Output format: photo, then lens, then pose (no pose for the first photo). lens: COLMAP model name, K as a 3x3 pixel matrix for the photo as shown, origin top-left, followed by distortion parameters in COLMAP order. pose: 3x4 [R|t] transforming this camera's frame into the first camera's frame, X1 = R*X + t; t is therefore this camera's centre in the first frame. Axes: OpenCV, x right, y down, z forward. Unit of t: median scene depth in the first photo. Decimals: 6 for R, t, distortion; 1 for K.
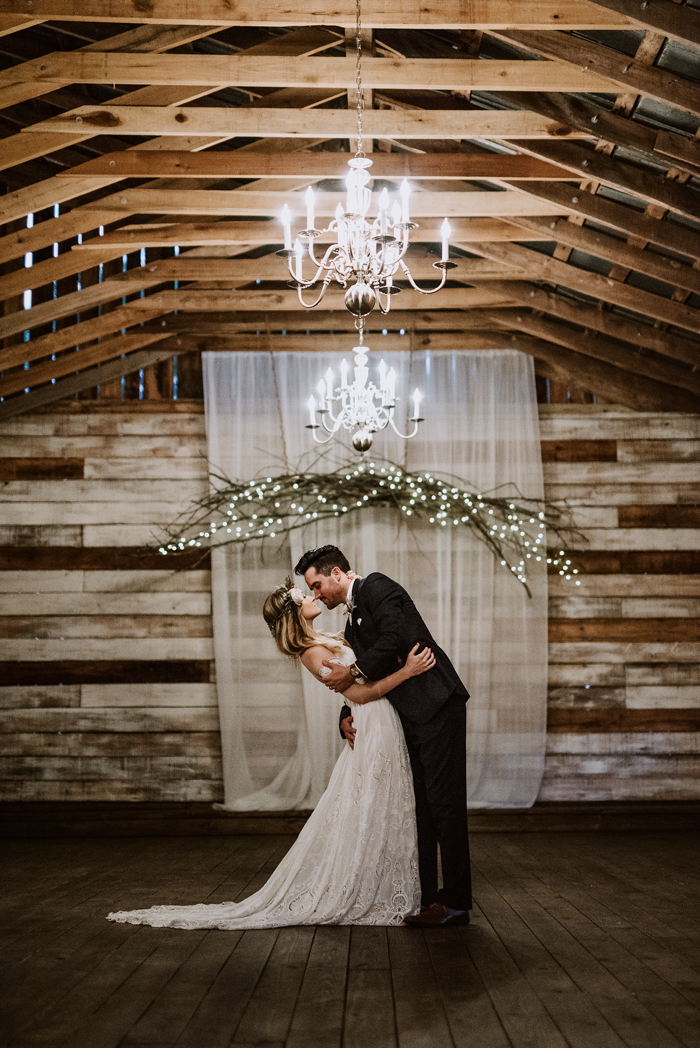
lens RADIAL K [[1529.8, 0, 322.8], [0, 1529.8, 500.3], [0, 0, 1]] dist [0.001199, 0.004576]
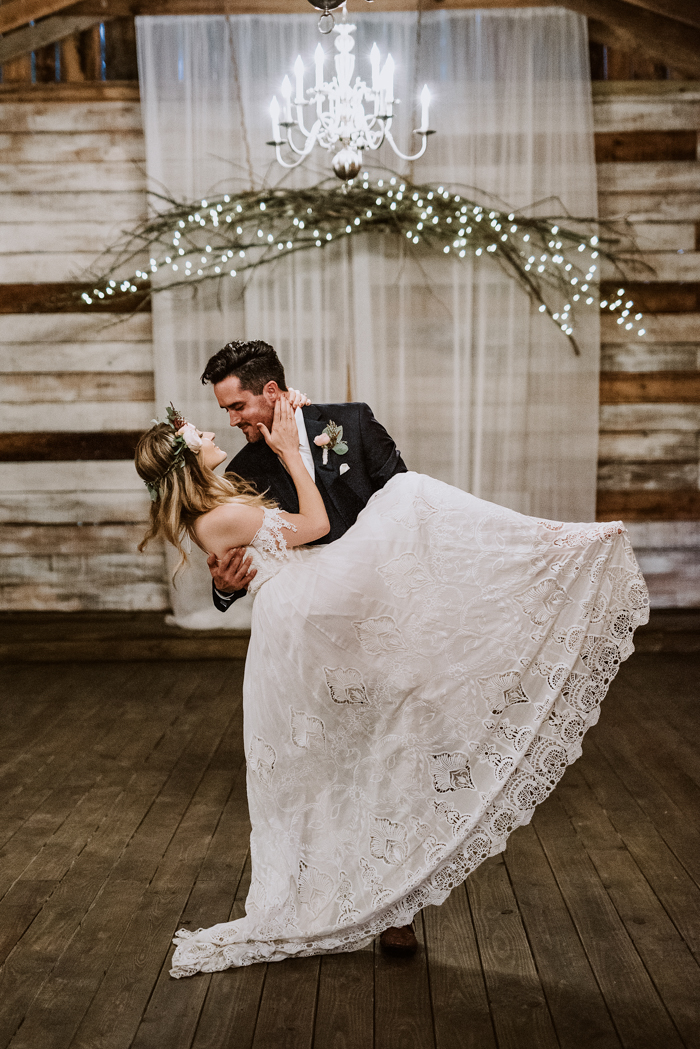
lens RADIAL K [[1576.8, 0, 299.4], [0, 1576.8, 449.9], [0, 0, 1]] dist [-0.001412, 0.031428]
pose [[0.999662, -0.009401, -0.024221, 0.016976], [0.014196, 0.978420, 0.206138, -0.049897], [0.021761, -0.206412, 0.978223, 0.222605]]
